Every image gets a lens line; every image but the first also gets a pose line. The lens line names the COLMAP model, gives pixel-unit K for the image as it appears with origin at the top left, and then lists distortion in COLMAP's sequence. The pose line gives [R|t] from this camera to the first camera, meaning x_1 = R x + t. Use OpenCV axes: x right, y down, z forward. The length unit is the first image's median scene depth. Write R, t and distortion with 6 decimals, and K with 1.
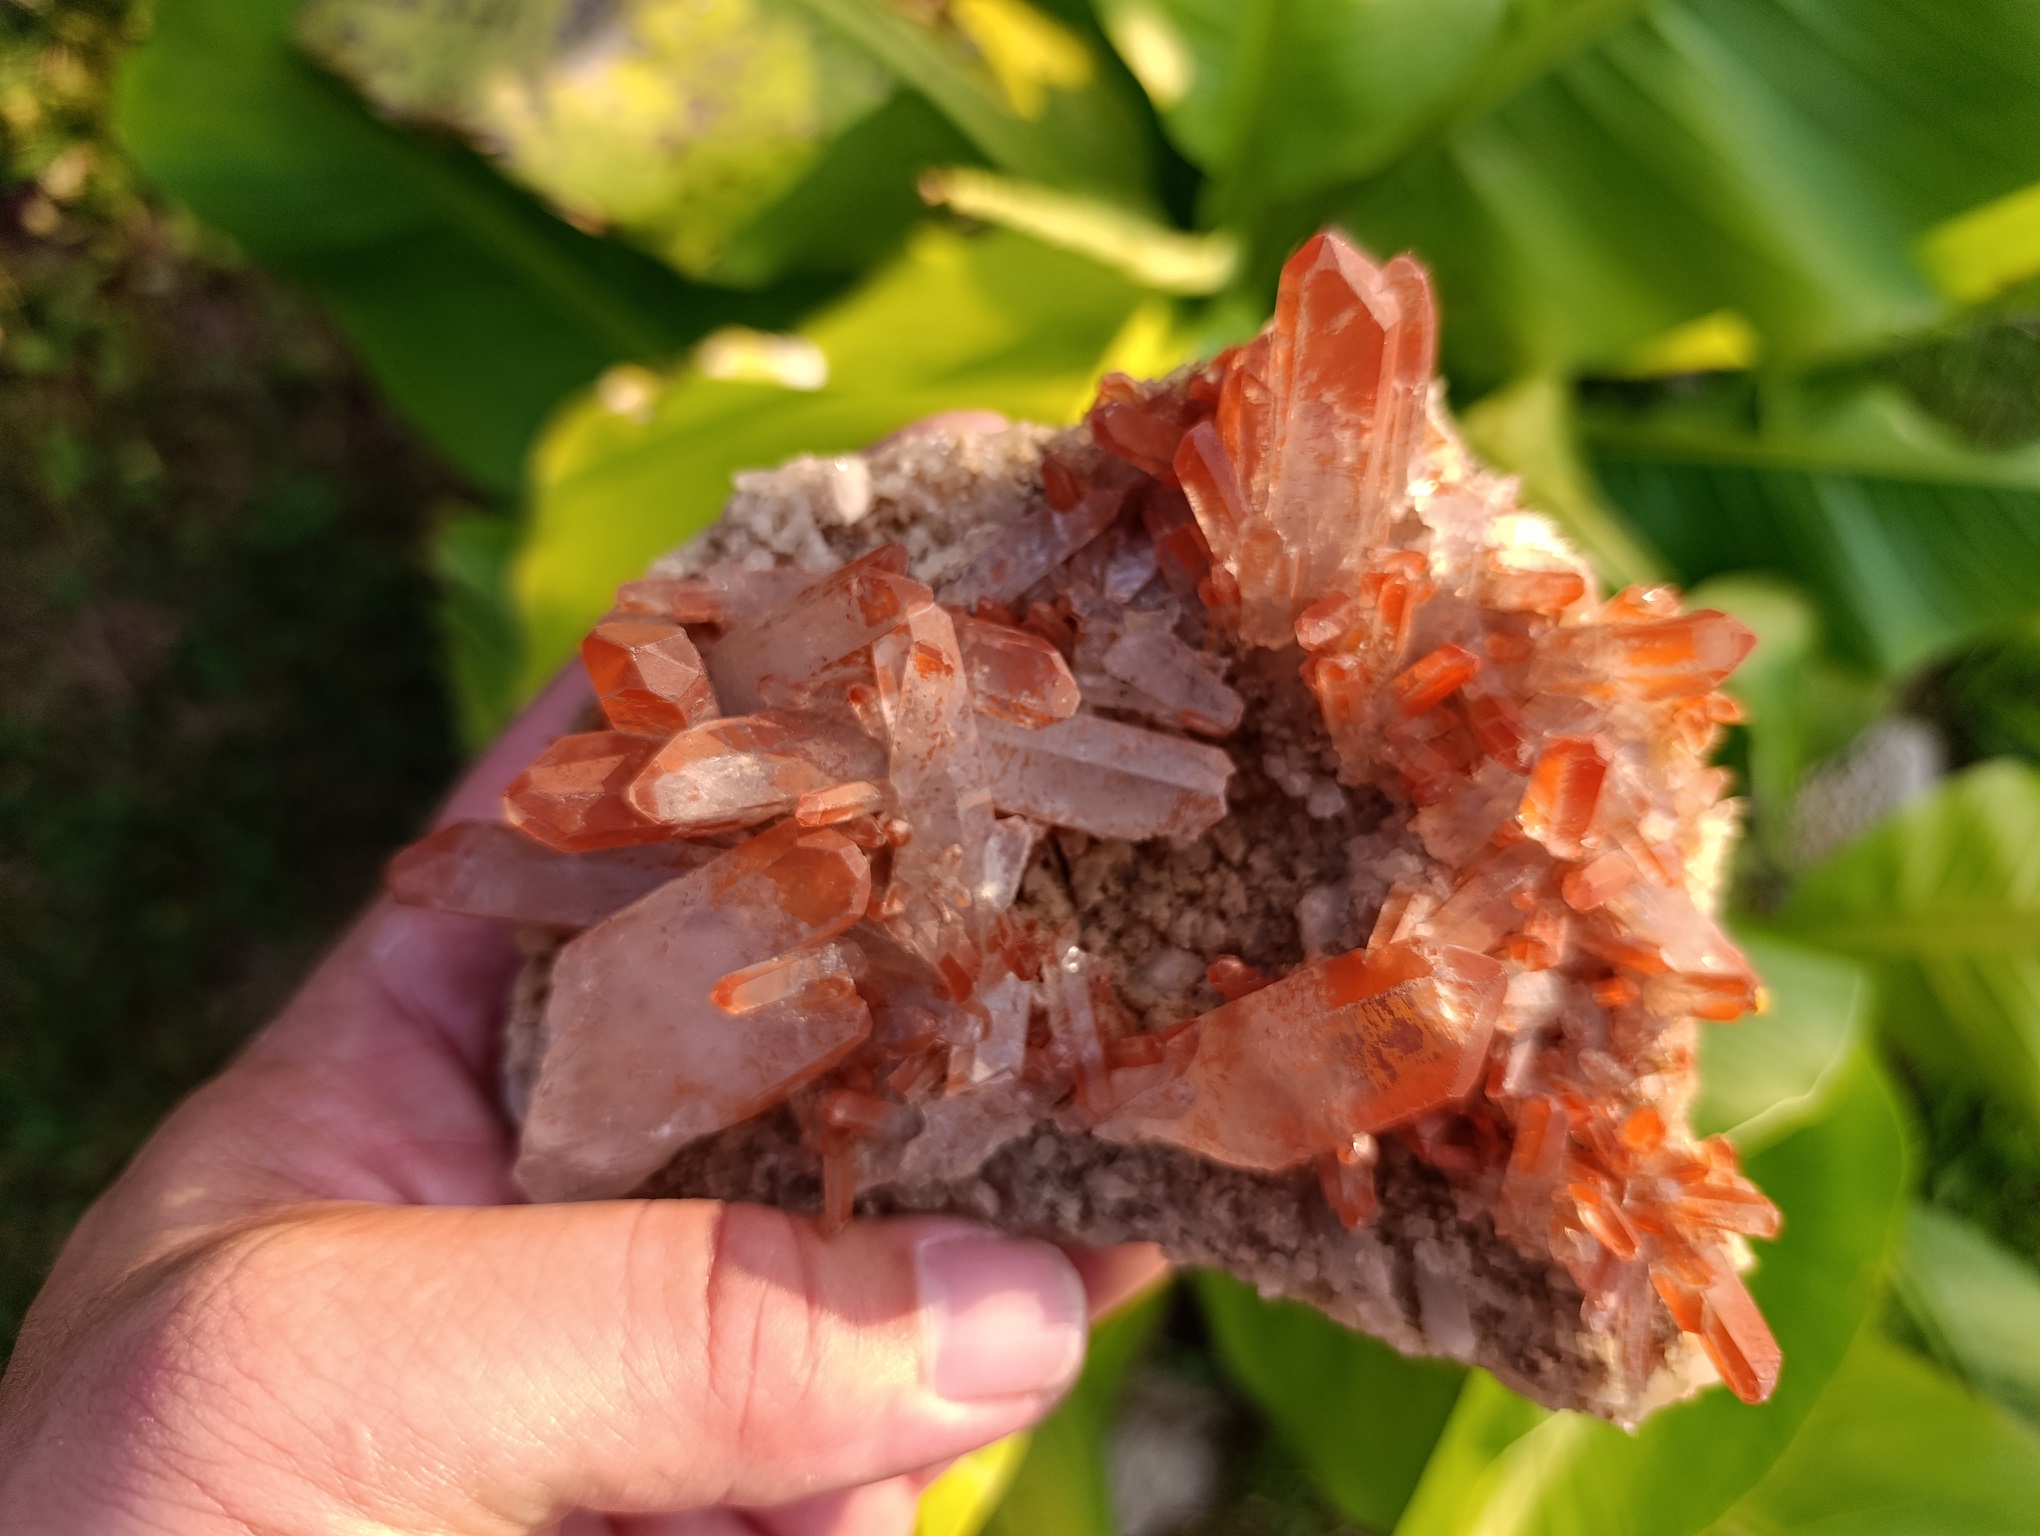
lens RADIAL K [[1580.9, 0, 1020.0], [0, 1580.9, 768.0], [0, 0, 1]] dist [-0.037320, -0.005548]
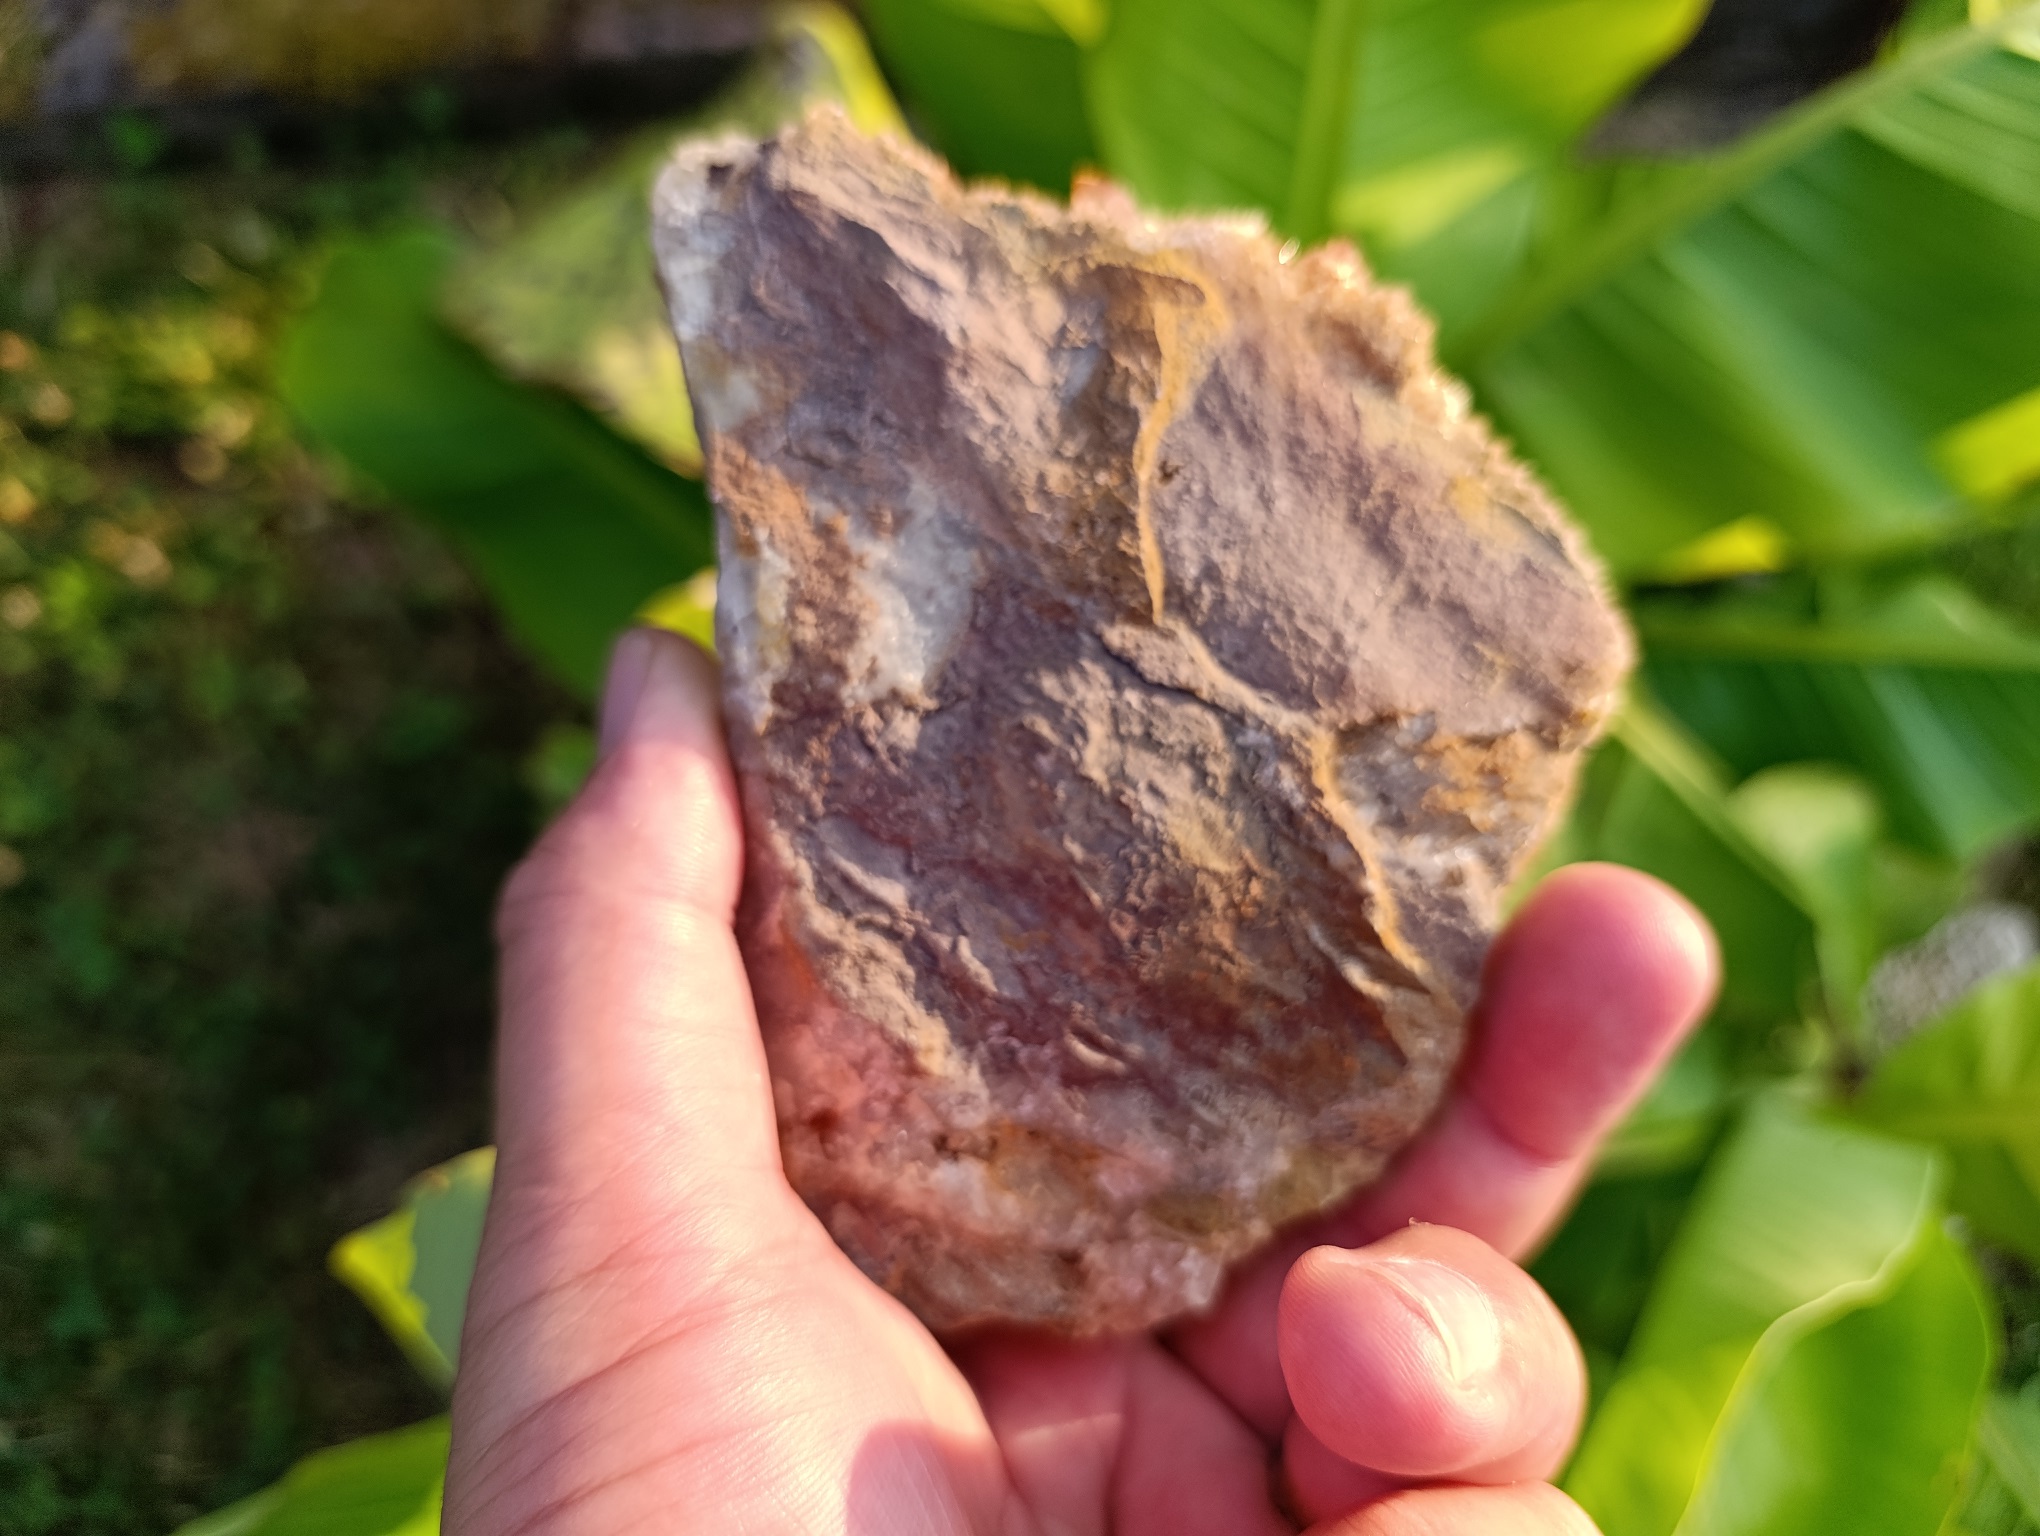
lens RADIAL K [[1580.9, 0, 1020.0], [0, 1580.9, 768.0], [0, 0, 1]] dist [-0.037320, -0.005548]
pose [[0.997455, -0.016272, -0.069416, 0.023041], [0.007362, 0.991910, -0.126732, 0.004390], [0.070917, 0.125899, 0.989505, -0.042019]]
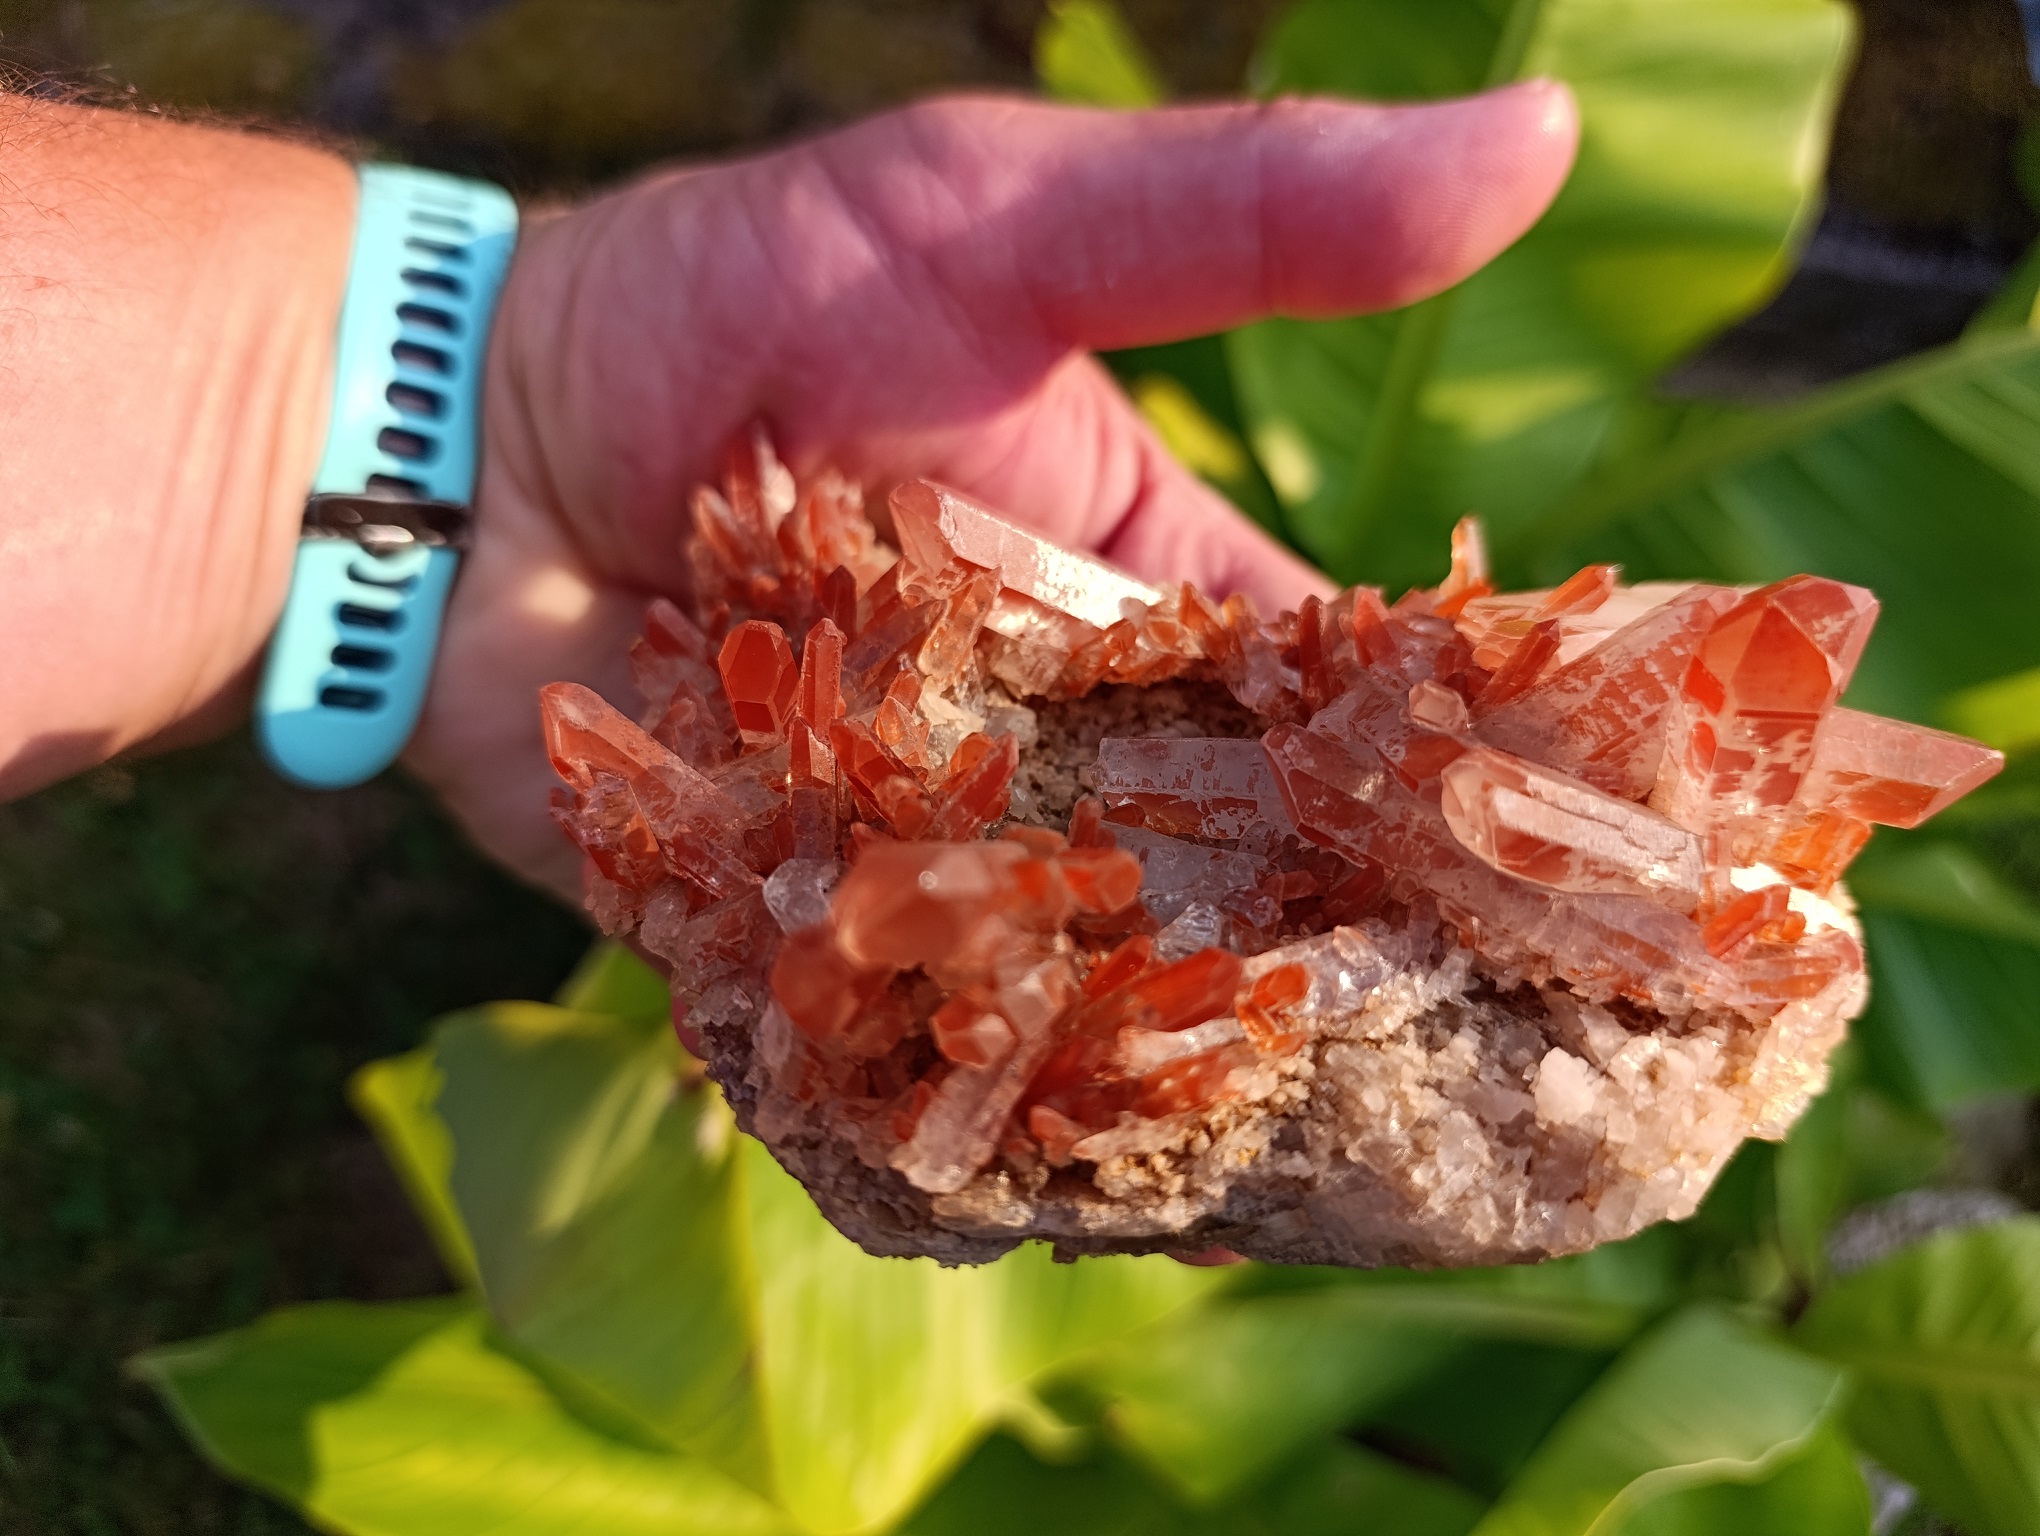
lens RADIAL K [[1580.9, 0, 1020.0], [0, 1580.9, 768.0], [0, 0, 1]] dist [-0.037320, -0.005548]
pose [[0.979045, 0.160528, -0.125306, 0.055569], [-0.184899, 0.958586, -0.216621, 0.053723], [0.085343, 0.235250, 0.968181, -0.099259]]
